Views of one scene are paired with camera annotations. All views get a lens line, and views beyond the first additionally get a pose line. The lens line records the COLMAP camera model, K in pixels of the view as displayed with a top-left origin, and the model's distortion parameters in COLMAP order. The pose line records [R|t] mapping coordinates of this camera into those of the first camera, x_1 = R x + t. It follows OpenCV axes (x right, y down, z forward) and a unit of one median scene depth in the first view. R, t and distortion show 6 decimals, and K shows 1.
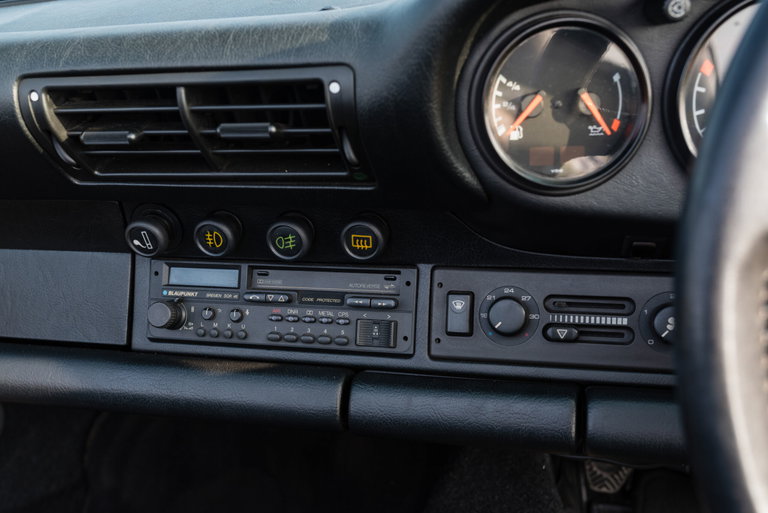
lens RADIAL K [[806.5, 0, 384.0], [0, 806.5, 256.5], [0, 0, 1]] dist [-0.010003, -0.019382]
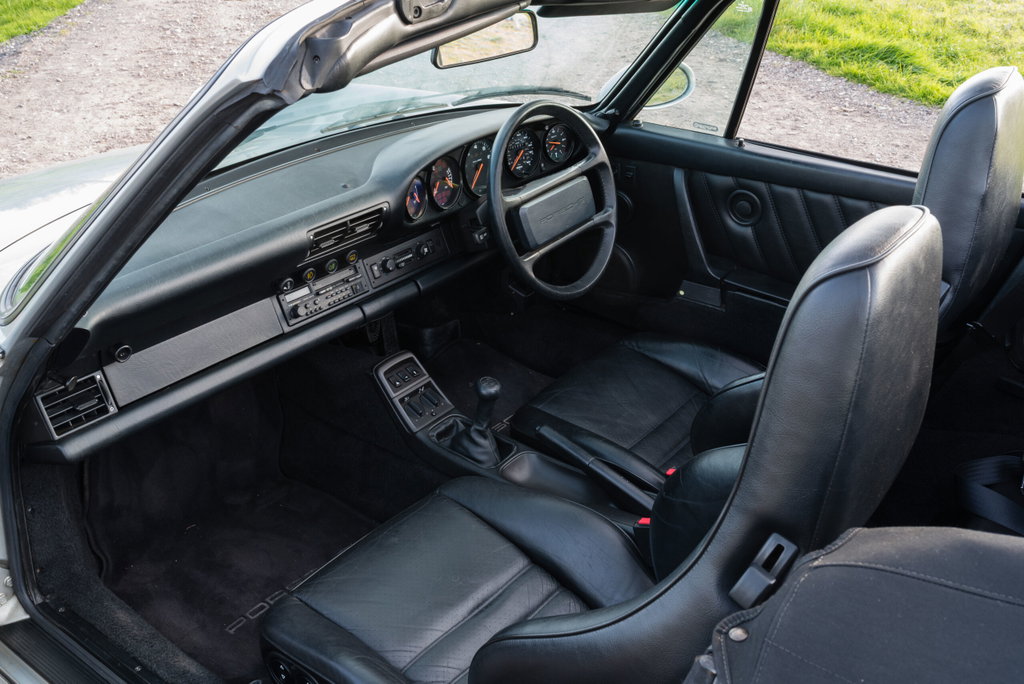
lens RADIAL K [[1075.4, 0, 512.0], [0, 1075.4, 342.0], [0, 0, 1]] dist [-0.010003, -0.019382]
pose [[0.436408, -0.364221, 0.822734, -3.026056], [0.315727, 0.918249, 0.239032, -0.475558], [-0.842535, 0.155444, 0.515725, -1.425017]]
